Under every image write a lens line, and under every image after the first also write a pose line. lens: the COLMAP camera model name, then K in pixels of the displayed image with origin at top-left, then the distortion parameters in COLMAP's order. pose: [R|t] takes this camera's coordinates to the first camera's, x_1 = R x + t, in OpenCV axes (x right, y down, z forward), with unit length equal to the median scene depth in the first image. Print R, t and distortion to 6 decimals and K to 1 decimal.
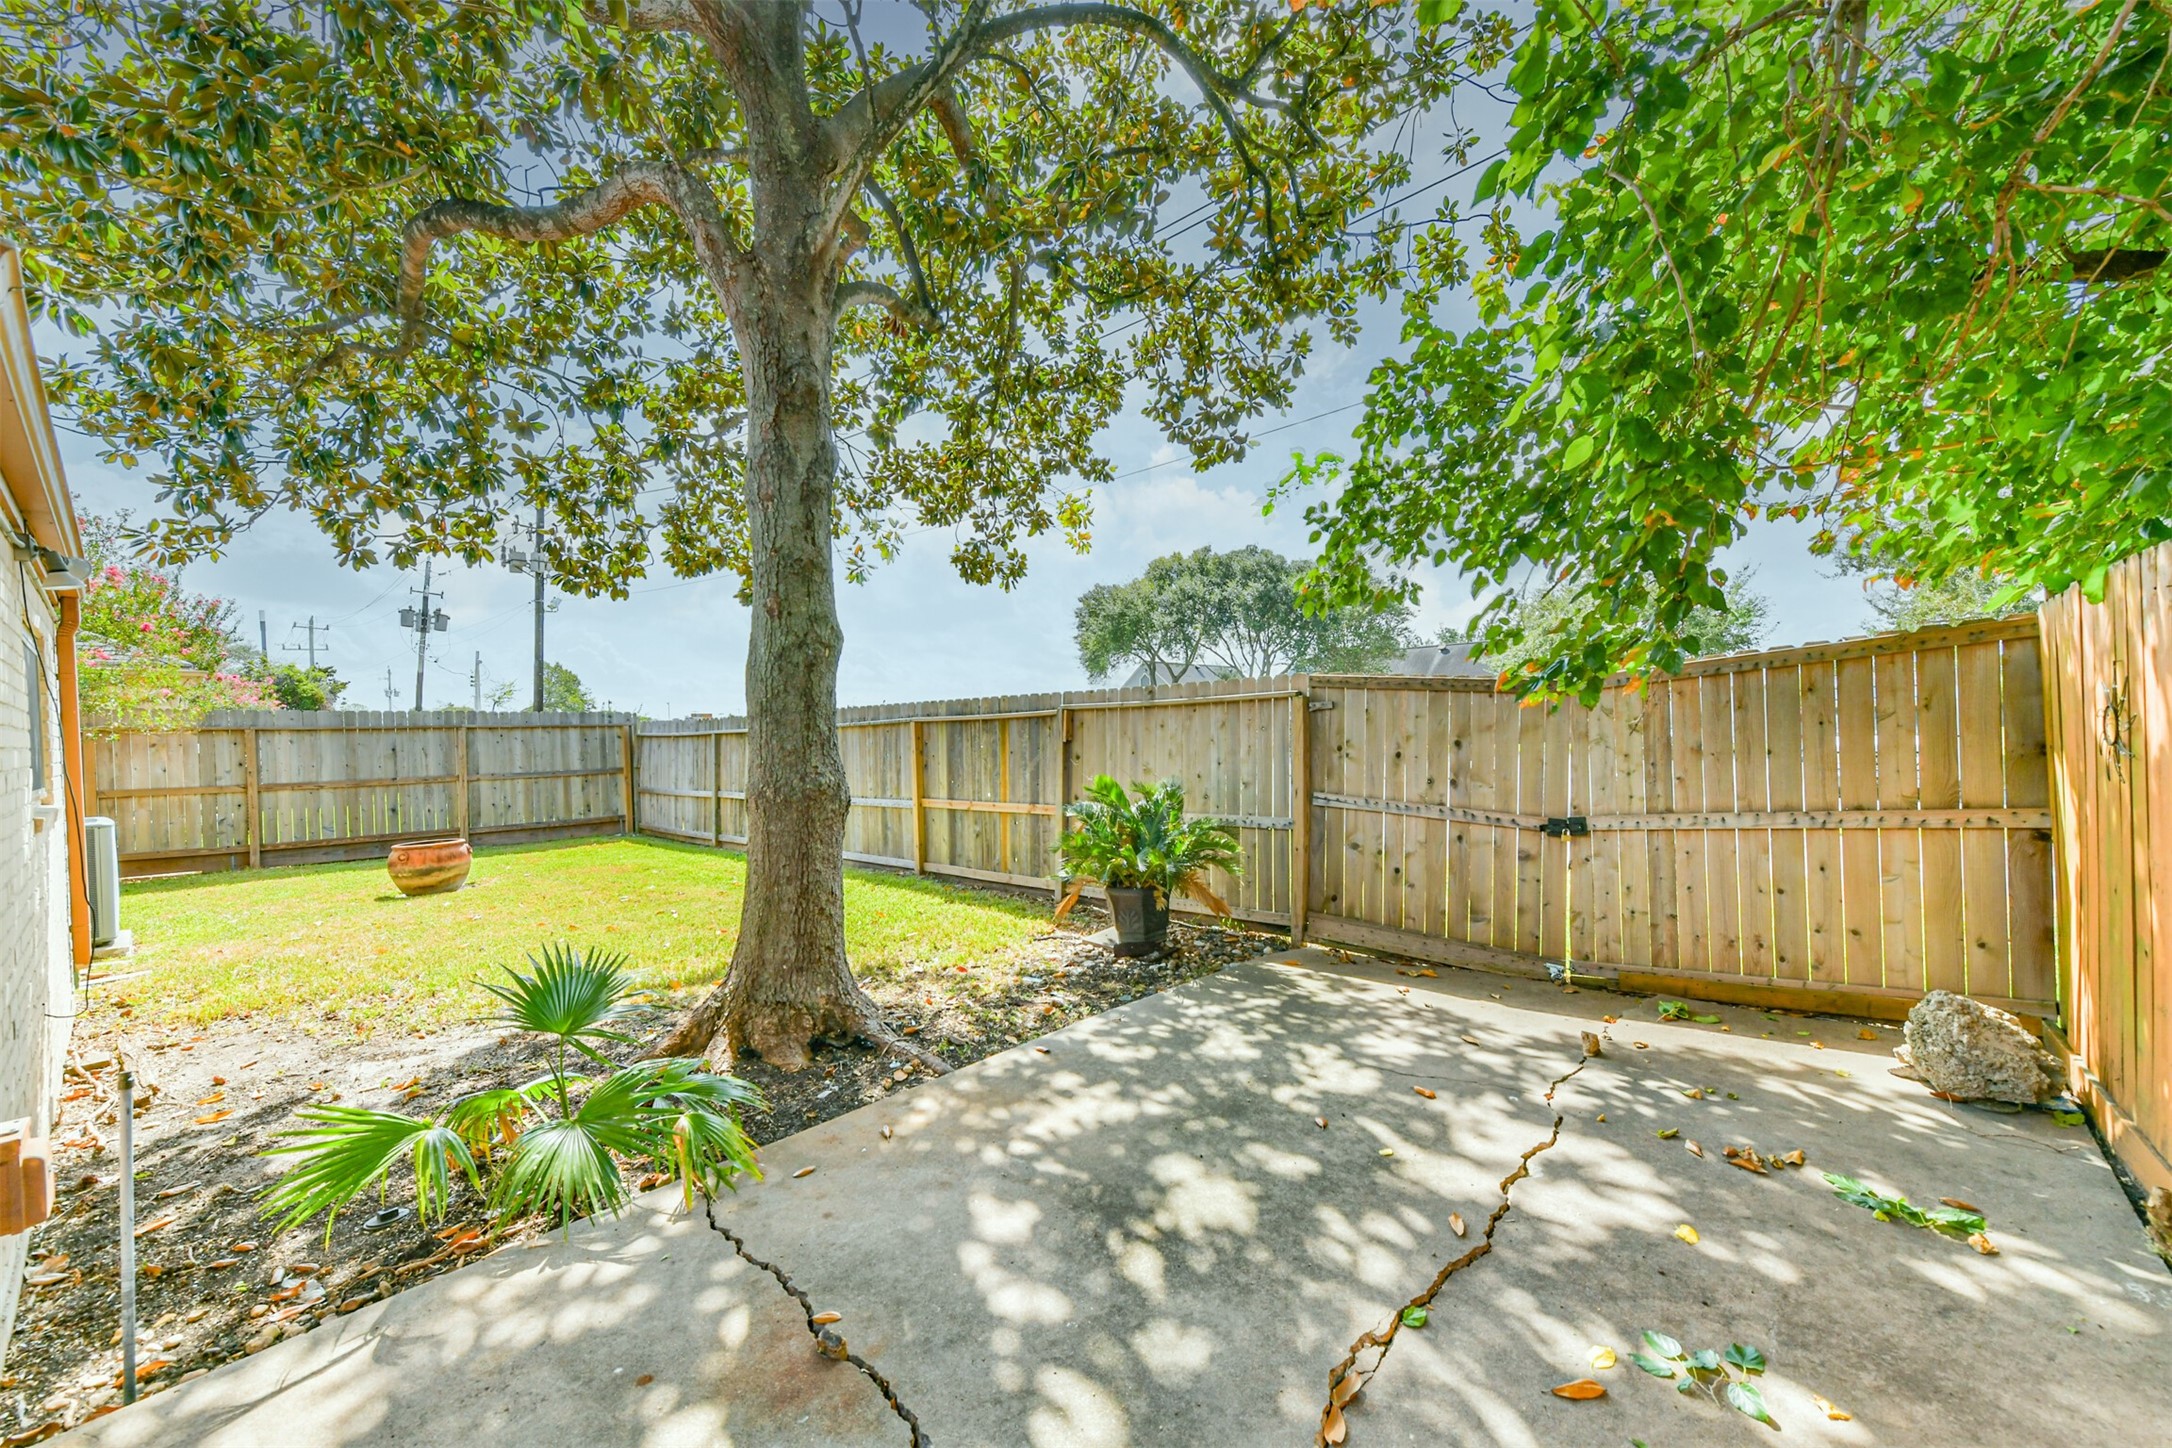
lens RADIAL K [[845.9, 0, 1091.2], [0, 845.9, 713.7], [0, 0, 1]] dist [0.001324, 0.000049]
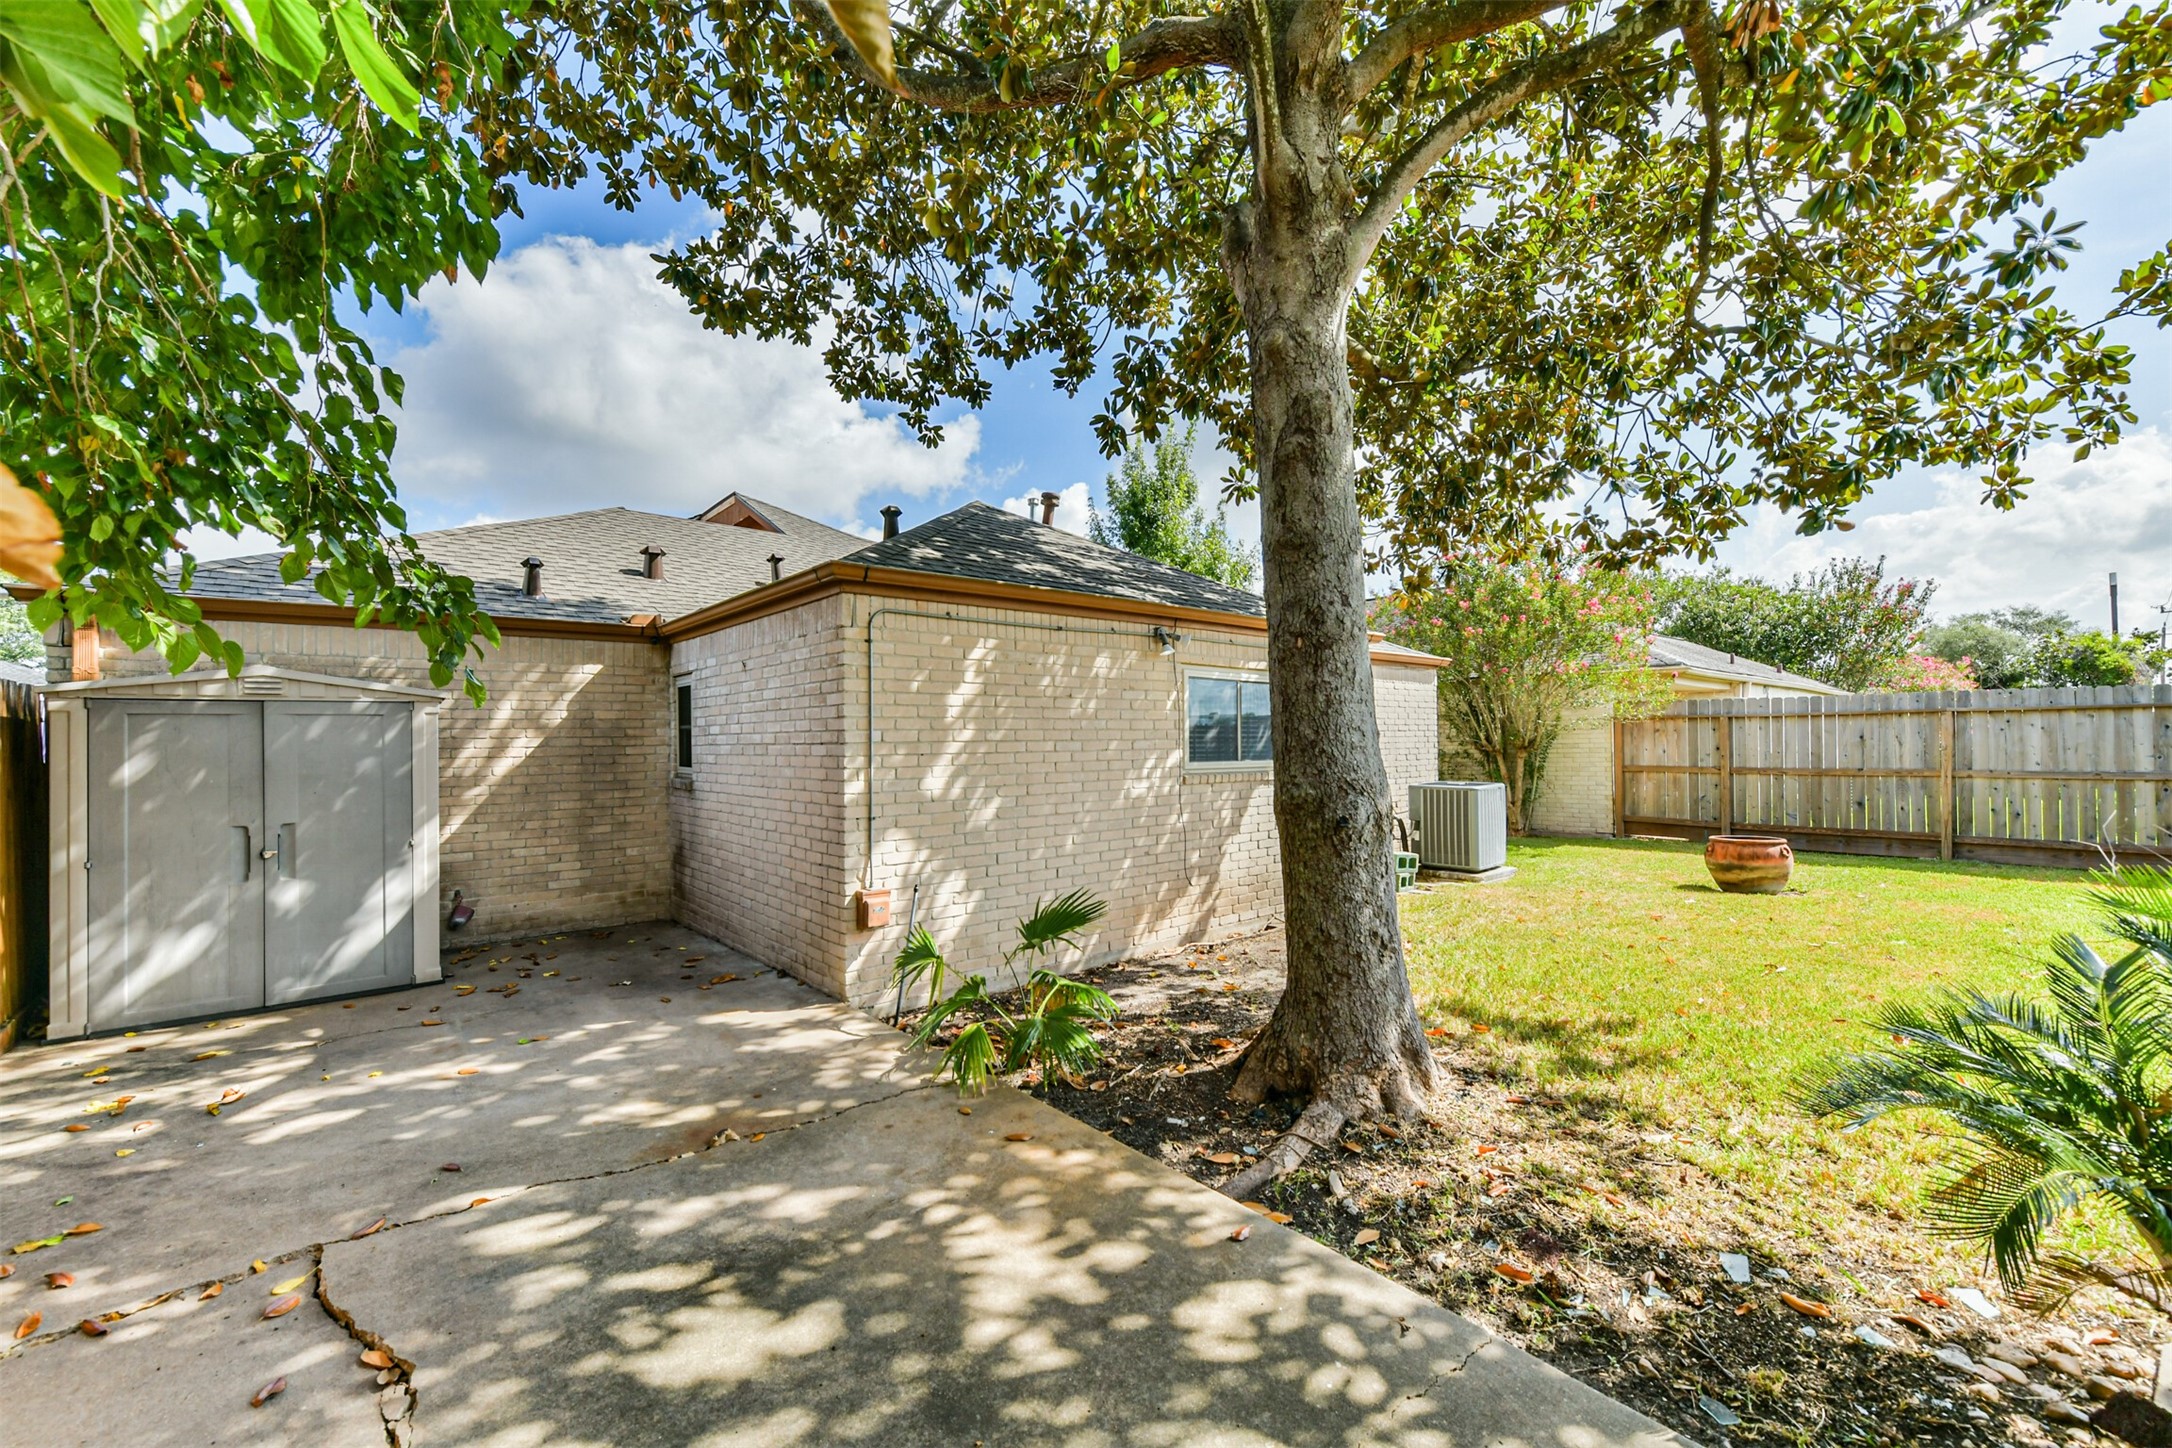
lens RADIAL K [[845.9, 0, 1091.2], [0, 845.9, 713.7], [0, 0, 1]] dist [0.001324, 0.000049]
pose [[-0.119834, -0.009963, -0.992744, 0.609792], [0.034128, 0.999317, -0.014149, 0.006969], [0.992207, -0.035576, -0.119413, 1.001870]]
